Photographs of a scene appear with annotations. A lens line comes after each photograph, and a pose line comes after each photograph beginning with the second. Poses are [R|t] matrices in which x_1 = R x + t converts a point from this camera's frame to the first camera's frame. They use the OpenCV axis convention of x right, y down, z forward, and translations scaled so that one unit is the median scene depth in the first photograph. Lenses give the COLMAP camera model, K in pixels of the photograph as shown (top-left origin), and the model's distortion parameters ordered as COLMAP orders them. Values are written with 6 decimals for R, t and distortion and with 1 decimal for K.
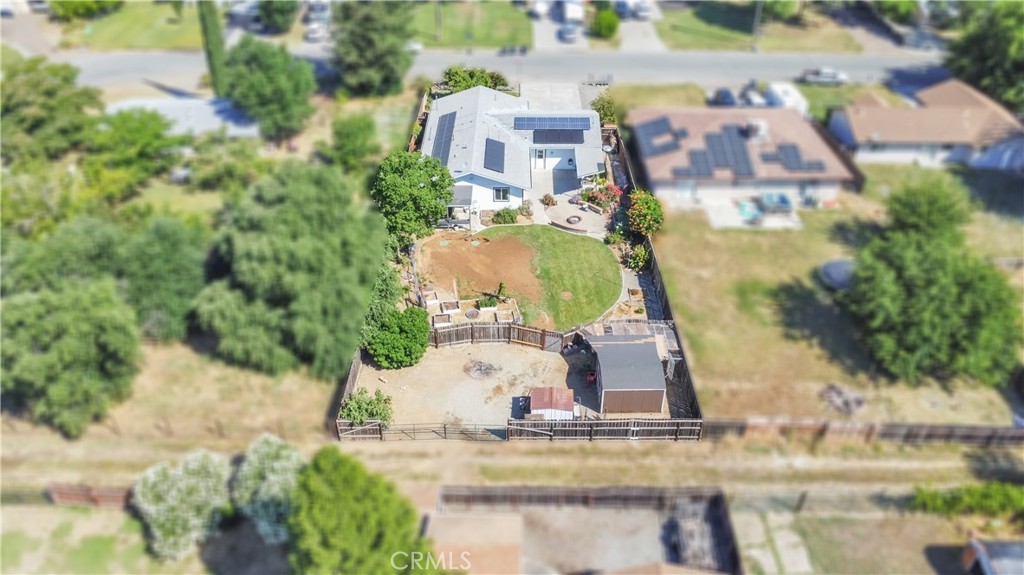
lens RADIAL K [[752.7, 0, 512.0], [0, 752.7, 287.5], [0, 0, 1]] dist [-0.026656, -0.010344]
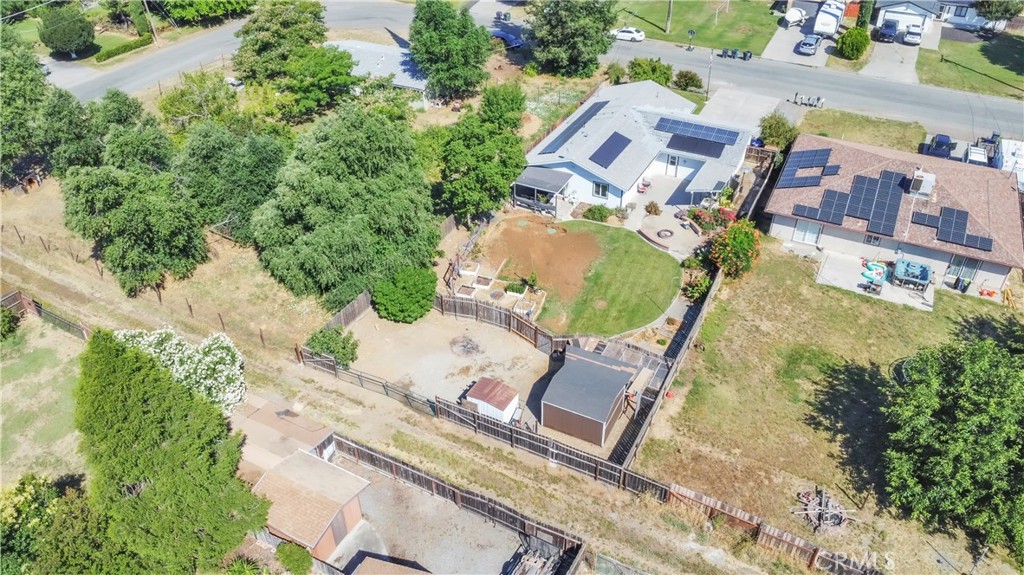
lens RADIAL K [[752.7, 0, 512.0], [0, 752.7, 287.5], [0, 0, 1]] dist [-0.026656, -0.010344]
pose [[0.886170, 0.267899, -0.378064, 0.274842], [-0.264791, 0.962357, 0.061271, -0.032275], [0.380247, 0.045812, 0.923750, 0.076440]]
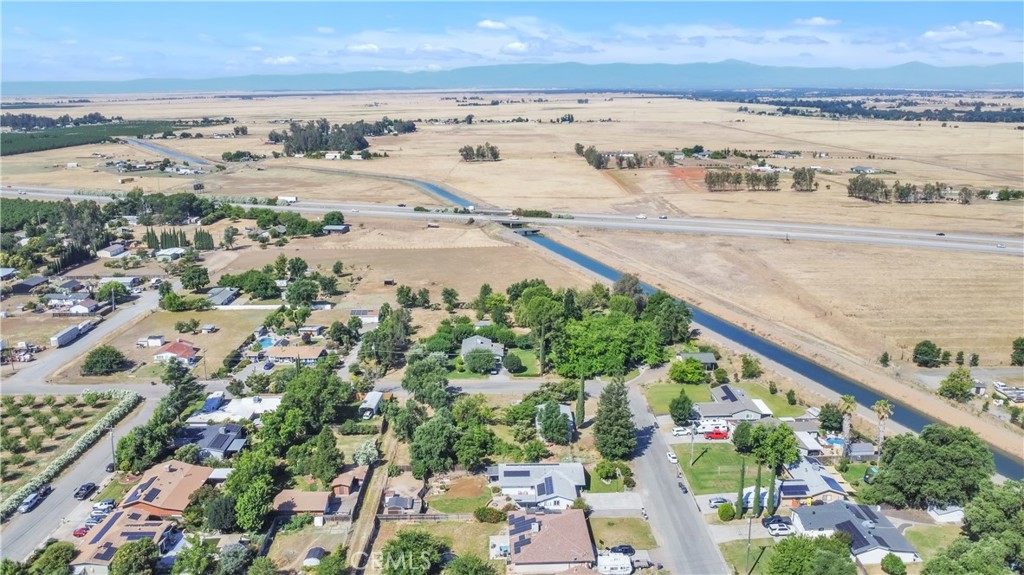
lens RADIAL K [[752.7, 0, 512.0], [0, 752.7, 287.5], [0, 0, 1]] dist [-0.026656, -0.010344]
pose [[0.019589, 0.254426, -0.966894, 2.294710], [-0.586739, 0.785964, 0.194930, -1.166634], [0.809539, 0.563496, 0.164678, 0.207741]]
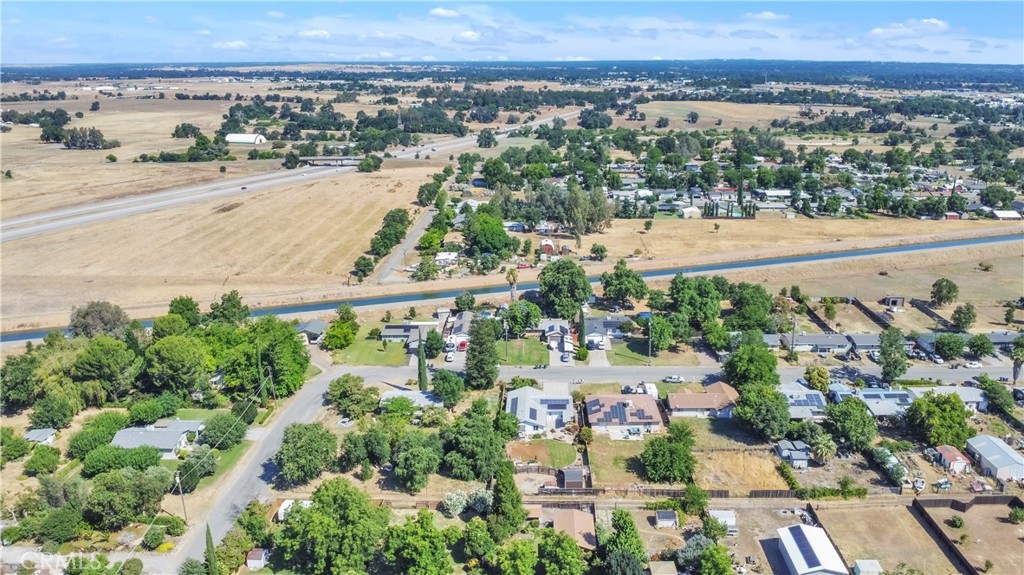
lens RADIAL K [[762.8, 0, 540.7], [0, 762.8, 244.0], [0, 0, 1]] dist [-0.005241, -0.002414]
pose [[0.999995, -0.002769, -0.001298, 0.009837], [0.002059, 0.923464, -0.383680, 0.325073], [0.002262, 0.383676, 0.923465, -1.841069]]
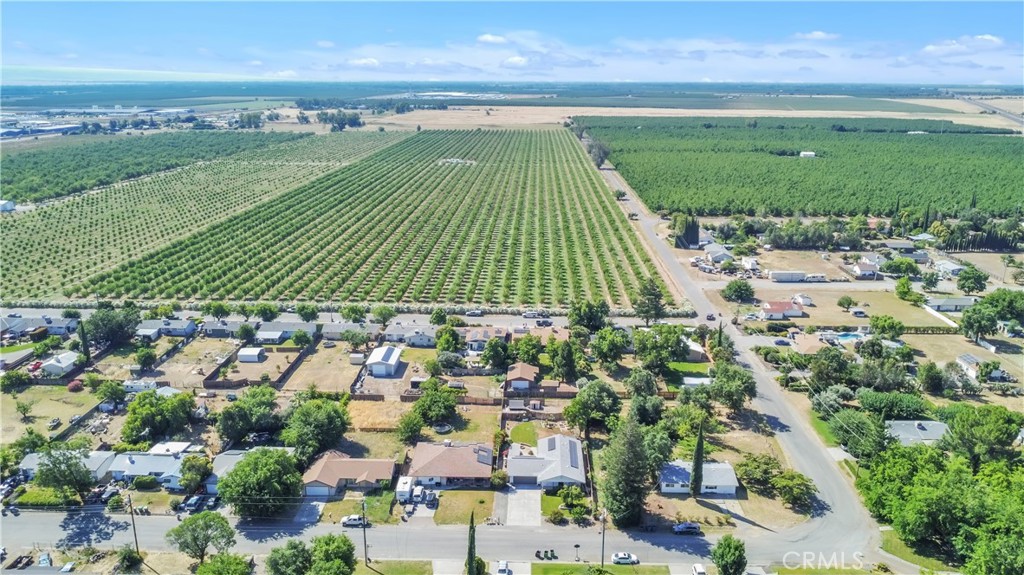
lens RADIAL K [[752.7, 0, 512.0], [0, 752.7, 287.5], [0, 0, 1]] dist [-0.026656, -0.010344]
pose [[-0.999496, -0.012062, 0.029361, 0.044874], [0.015646, 0.617604, 0.786334, -2.586189], [-0.027619, 0.786397, -0.617104, 2.199805]]
